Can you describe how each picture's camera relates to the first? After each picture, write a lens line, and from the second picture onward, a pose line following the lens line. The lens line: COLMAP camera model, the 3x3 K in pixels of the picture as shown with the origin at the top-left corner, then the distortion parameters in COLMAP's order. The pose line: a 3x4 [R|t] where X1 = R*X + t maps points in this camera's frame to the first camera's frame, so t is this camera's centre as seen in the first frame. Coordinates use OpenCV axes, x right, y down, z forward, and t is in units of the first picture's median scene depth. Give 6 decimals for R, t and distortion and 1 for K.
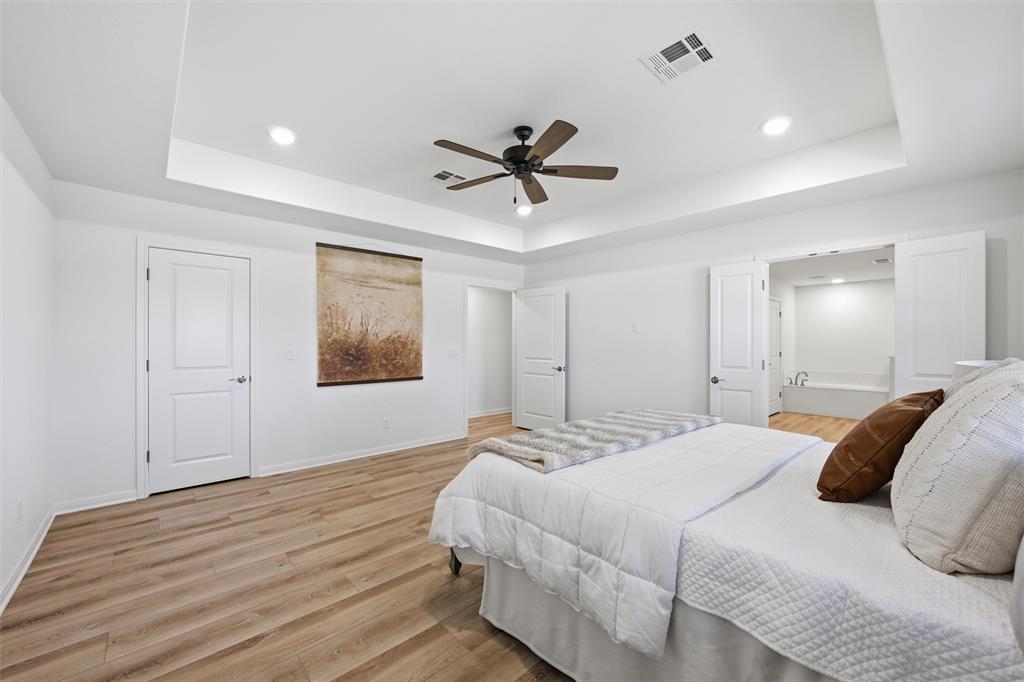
lens RADIAL K [[409.8, 0, 514.3], [0, 409.8, 343.7], [0, 0, 1]] dist [-0.013663, 0.000488]
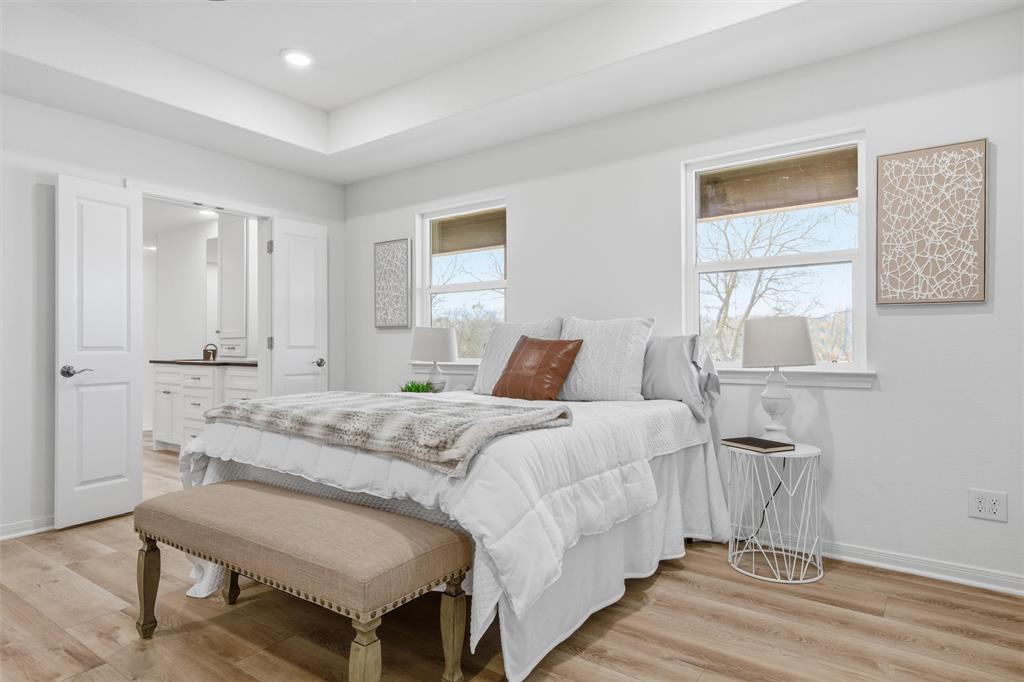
lens RADIAL K [[571.4, 0, 515.0], [0, 571.4, 342.7], [0, 0, 1]] dist [0.013588, 0.000416]
pose [[-0.204230, 0.005339, 0.978908, -0.693105], [0.001753, 0.999986, -0.005088, 0.080457], [-0.978921, 0.000676, -0.204236, 0.821831]]
